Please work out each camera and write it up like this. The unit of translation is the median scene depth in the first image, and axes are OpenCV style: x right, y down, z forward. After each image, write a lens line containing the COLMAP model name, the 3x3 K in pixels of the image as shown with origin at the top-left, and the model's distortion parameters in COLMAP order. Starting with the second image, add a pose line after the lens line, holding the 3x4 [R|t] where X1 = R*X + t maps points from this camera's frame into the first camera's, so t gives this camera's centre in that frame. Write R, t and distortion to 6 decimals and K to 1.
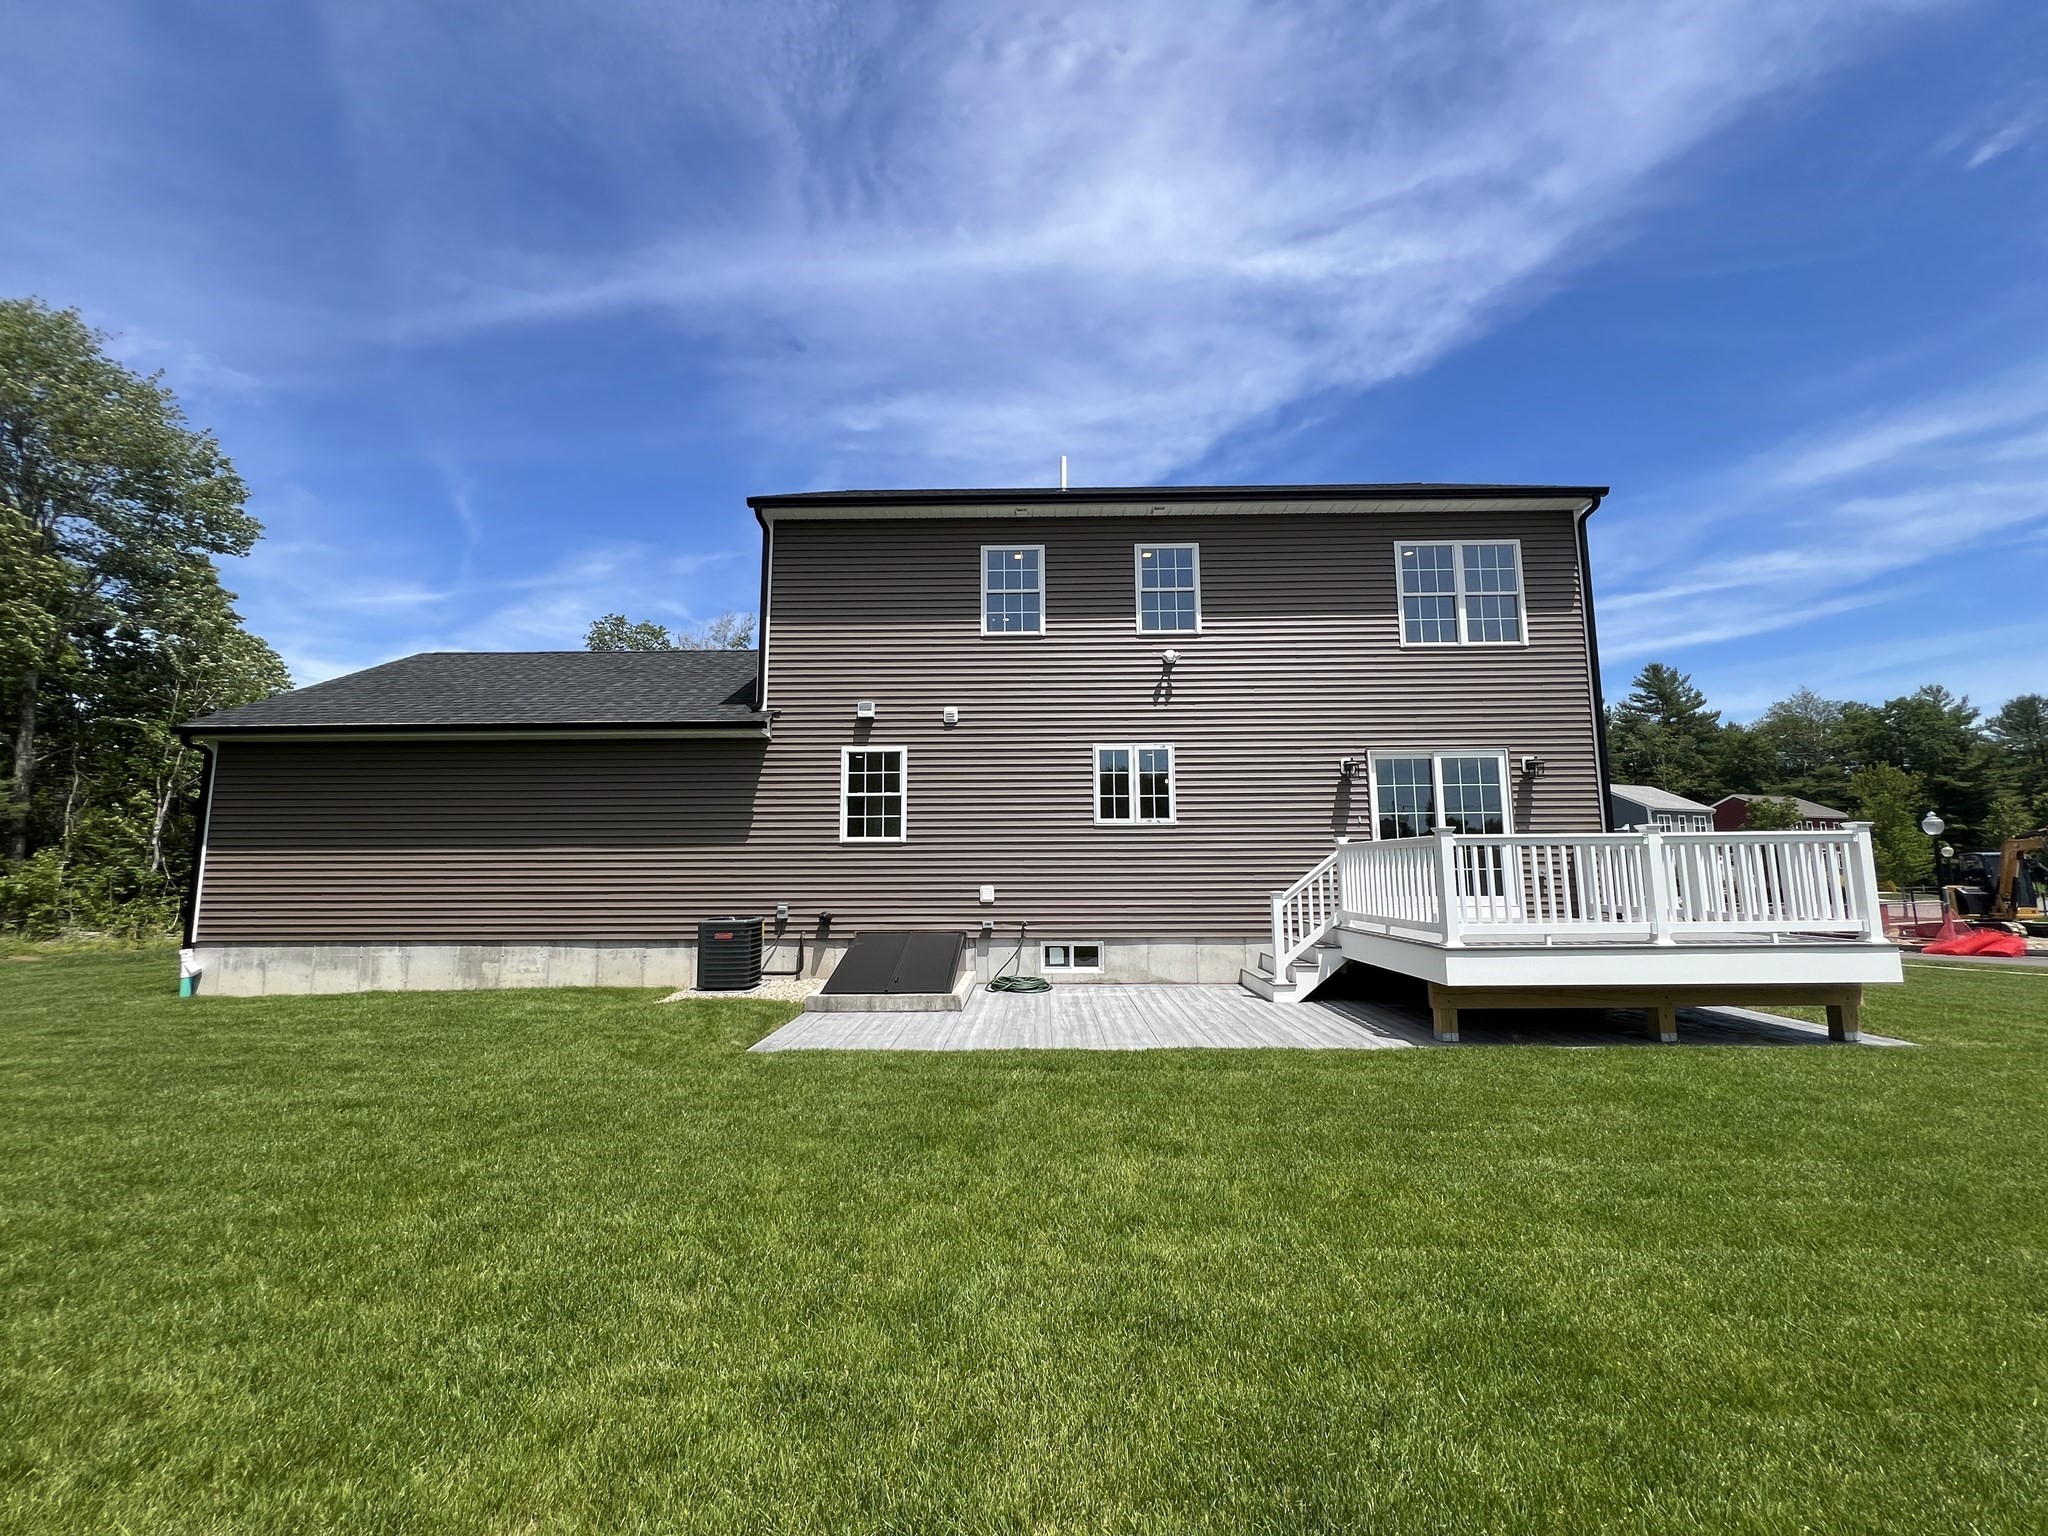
lens RADIAL K [[869.7, 0, 1028.1], [0, 869.7, 751.8], [0, 0, 1]] dist [-0.001865, -0.000592]
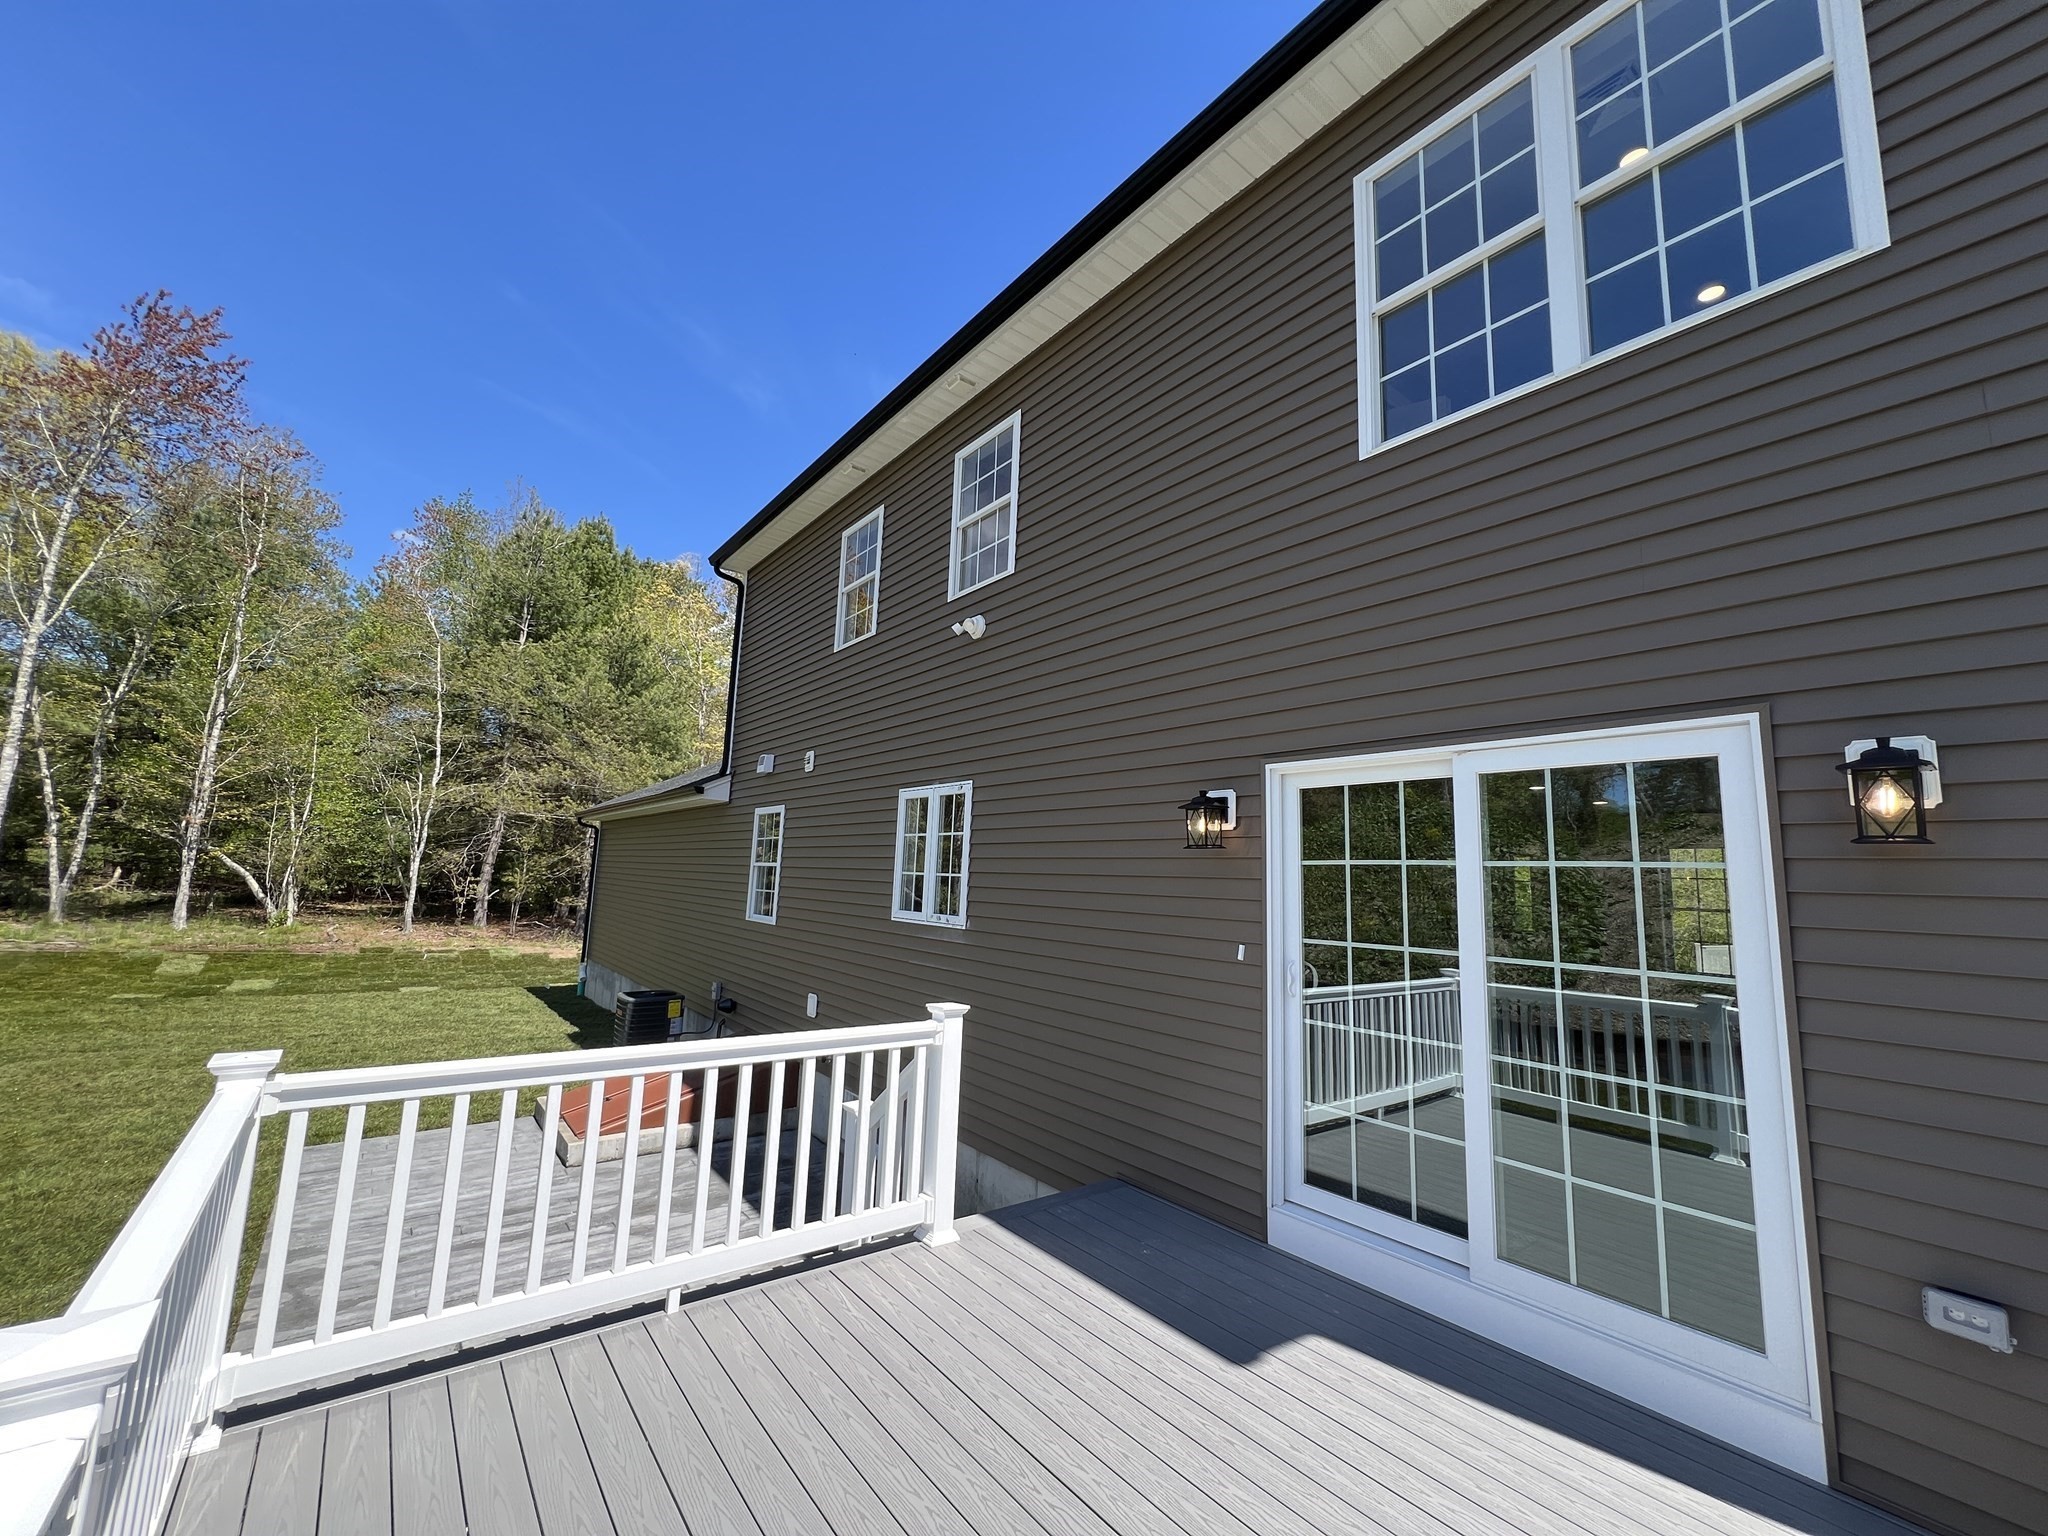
lens RADIAL K [[828.2, 0, 1025.6], [0, 828.2, 760.2], [0, 0, 1]] dist [0.000576, -0.000010]
pose [[0.619712, -0.081076, -0.780631, 0.606539], [0.053485, 0.996700, -0.061058, 0.011521], [0.783005, -0.003914, 0.622003, 0.703369]]
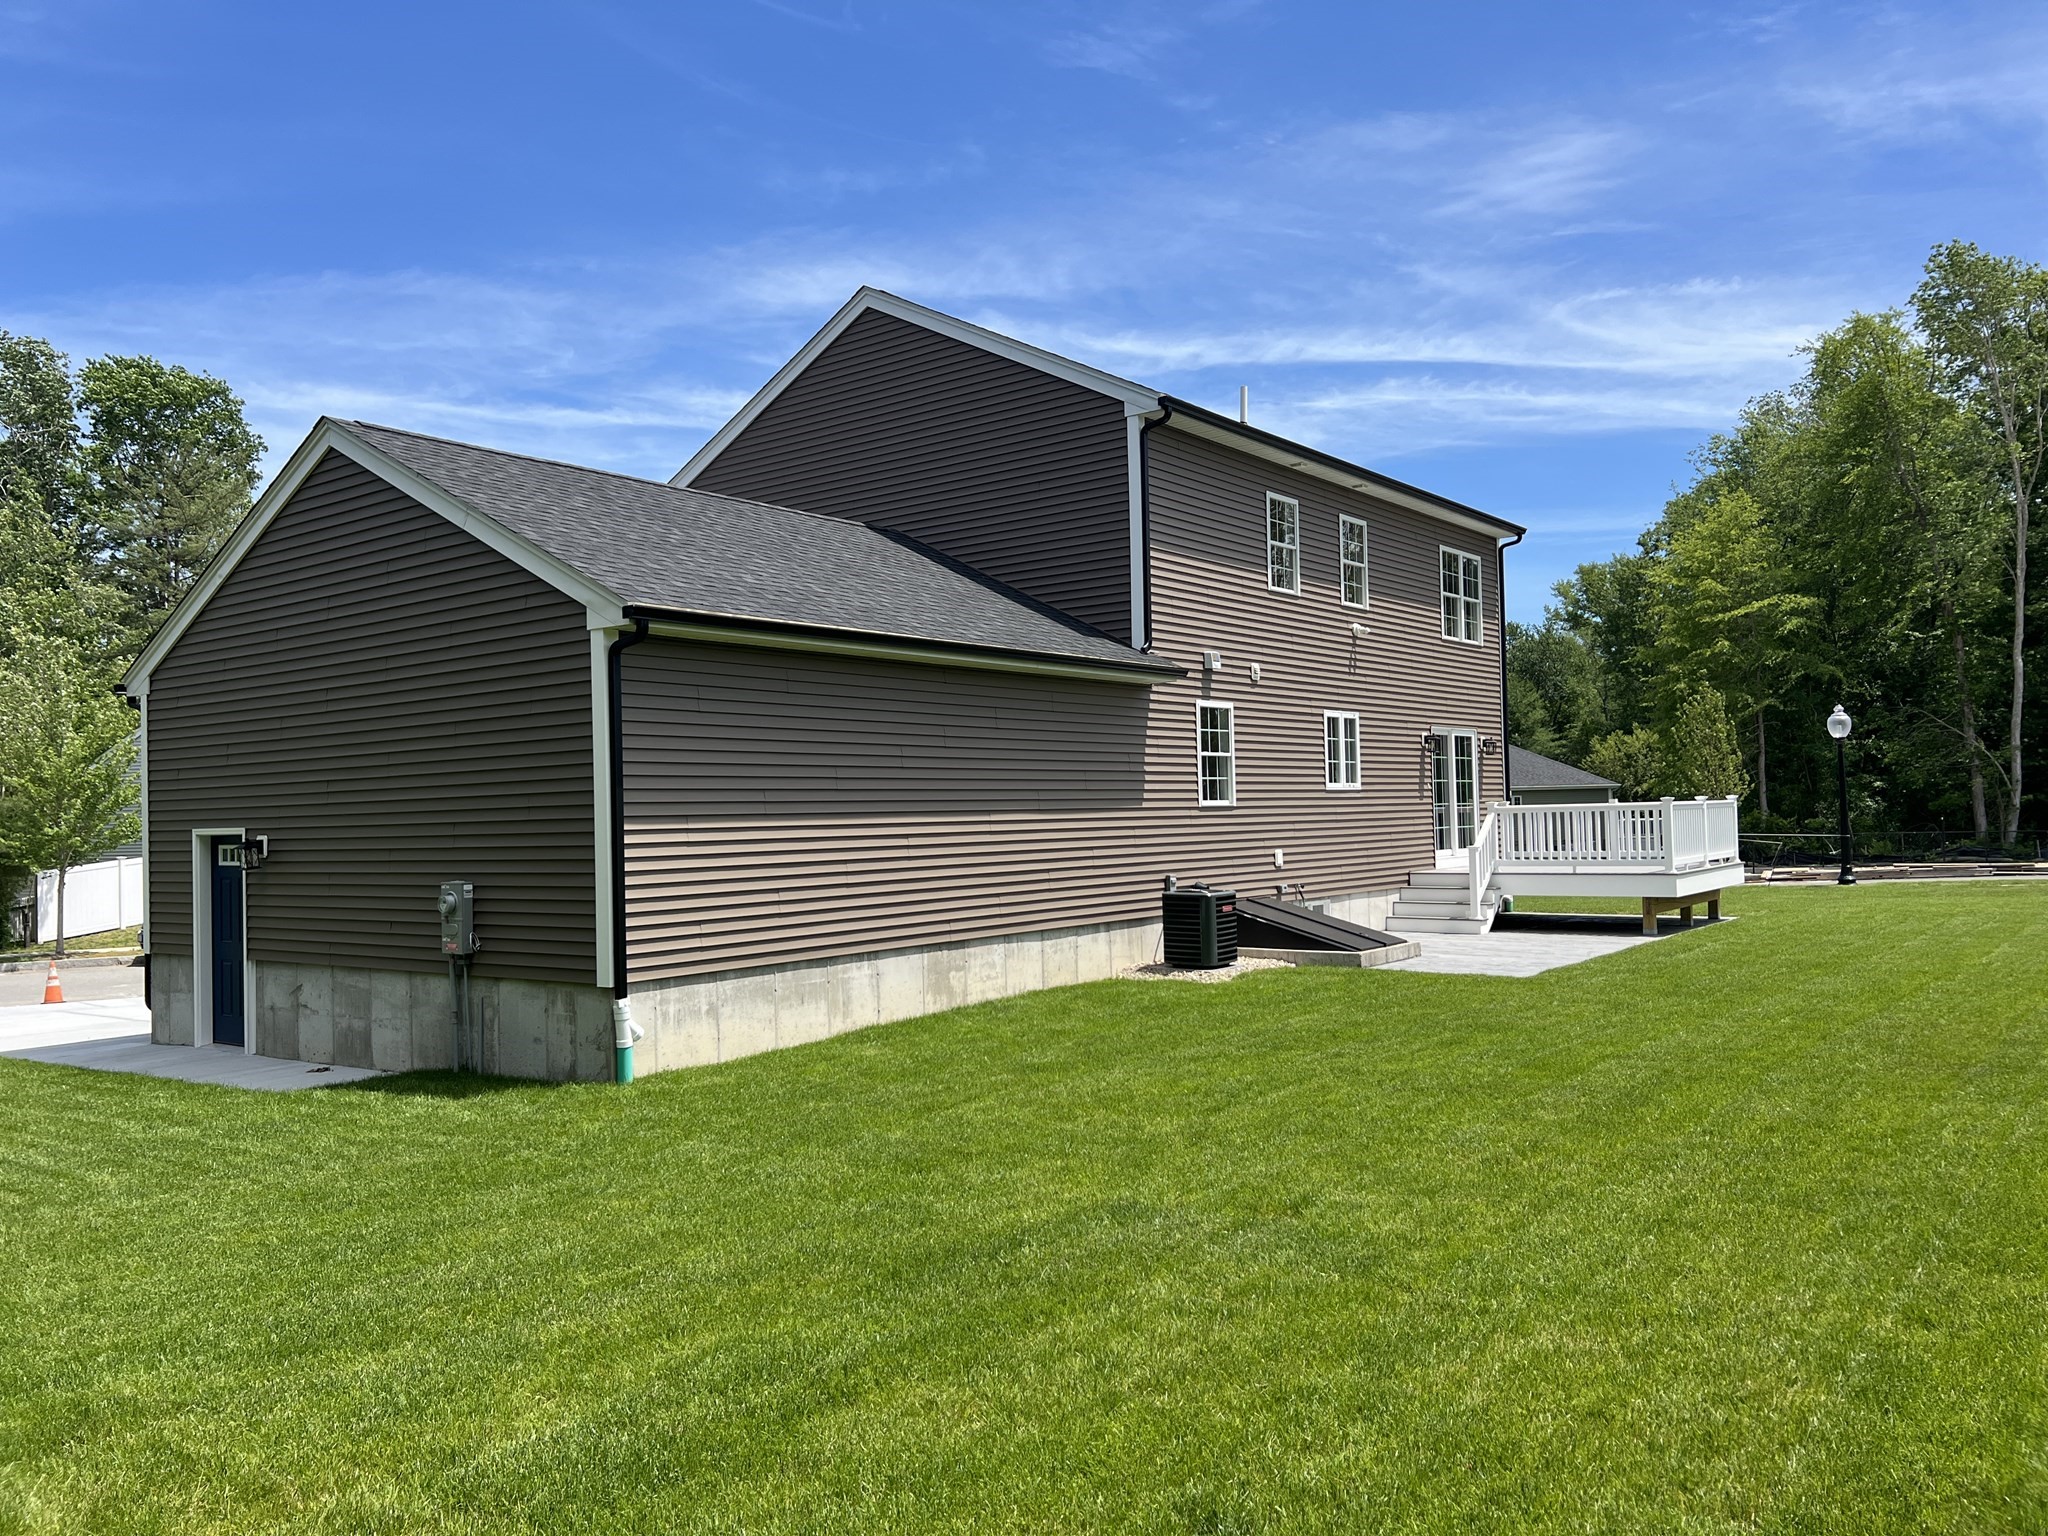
lens RADIAL K [[1535.7, 0, 1044.2], [0, 1535.7, 768.0], [0, 0, 1]] dist [0.129945, -0.221253]
pose [[0.591610, 0.016117, 0.806063, -1.596516], [-0.083558, 0.995642, 0.041420, 0.011523], [-0.801882, -0.091858, 0.590379, 0.186388]]
